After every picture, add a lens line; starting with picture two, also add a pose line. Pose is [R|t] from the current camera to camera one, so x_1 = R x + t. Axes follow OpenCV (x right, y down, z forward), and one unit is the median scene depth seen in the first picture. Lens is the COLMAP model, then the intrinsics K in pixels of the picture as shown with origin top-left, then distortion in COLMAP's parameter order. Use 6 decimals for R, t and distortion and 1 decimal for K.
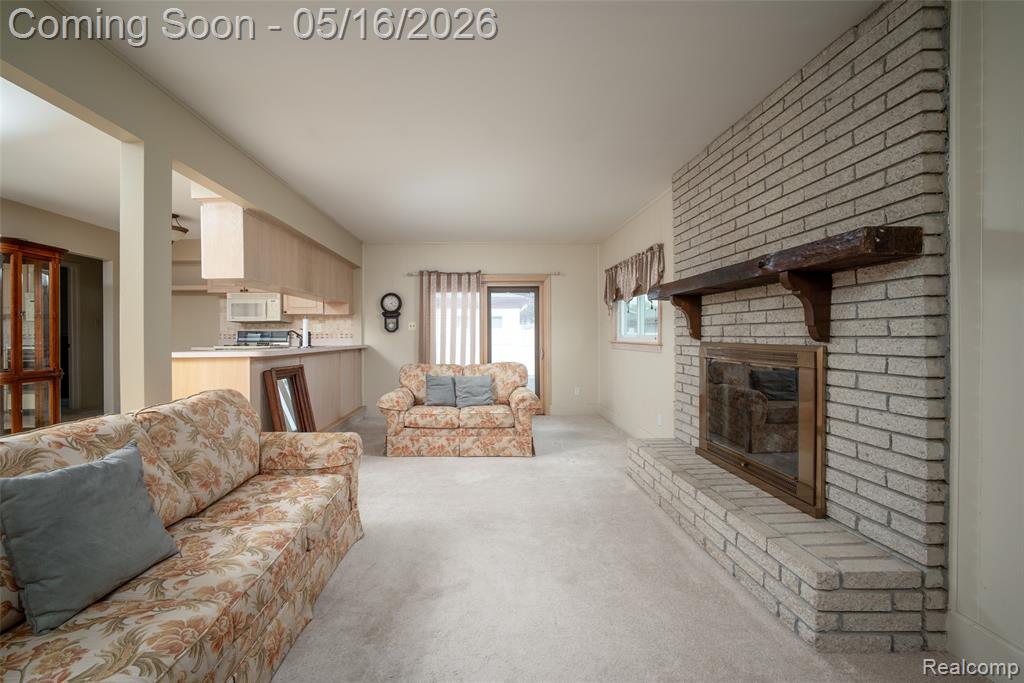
lens RADIAL K [[428.4, 0, 482.4], [0, 428.4, 334.5], [0, 0, 1]] dist [-0.000323, 0.000040]
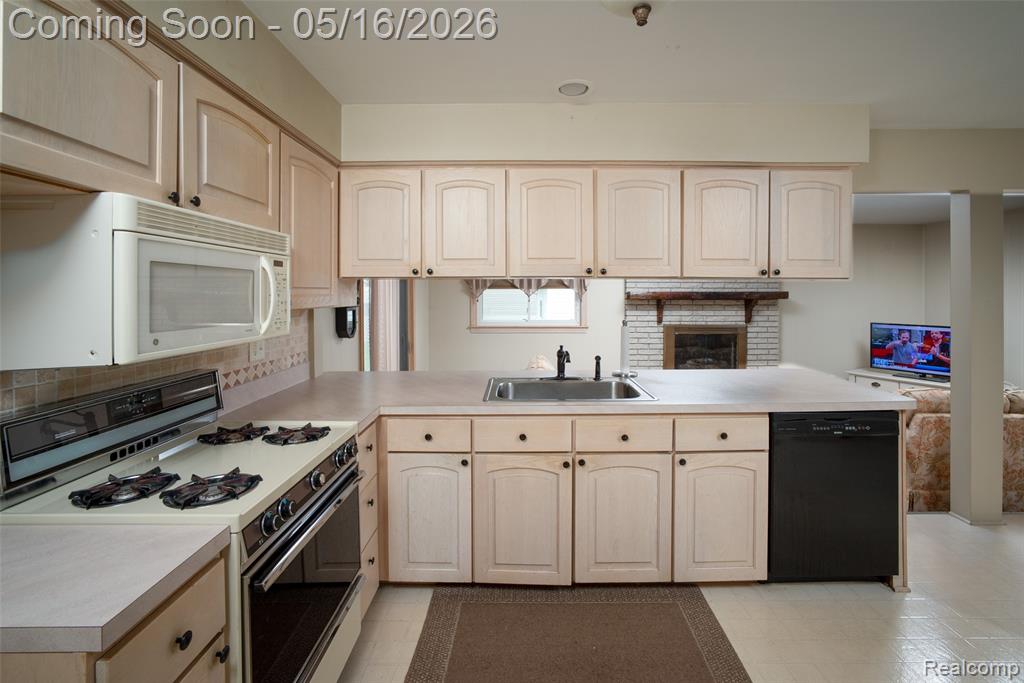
lens RADIAL K [[450.8, 0, 511.6], [0, 450.8, 293.7], [0, 0, 1]] dist [-0.000162, 0.000114]
pose [[0.024011, 0.003154, 0.999707, -0.938438], [0.000259, 0.999995, -0.003161, -0.070689], [-0.999712, 0.000335, 0.024010, 1.031105]]
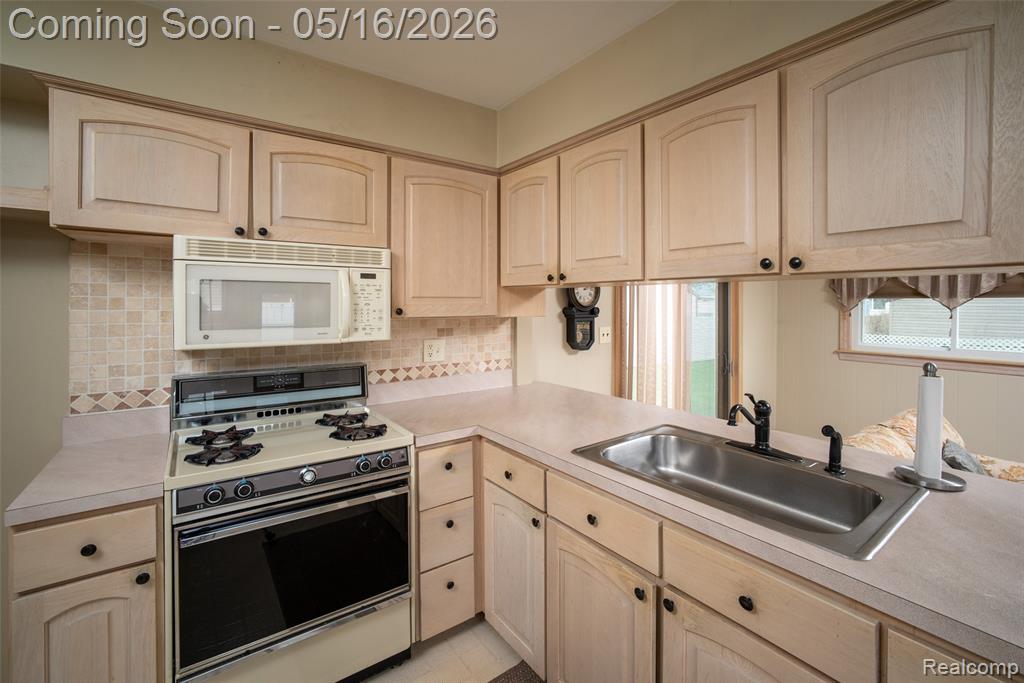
lens RADIAL K [[442.6, 0, 513.6], [0, 442.6, 304.9], [0, 0, 1]] dist [-0.009062, 0.000729]
pose [[0.813813, 0.003767, 0.581115, -0.714543], [-0.007238, 0.999967, 0.003654, -0.072436], [-0.581082, -0.007180, 0.813813, 0.833416]]
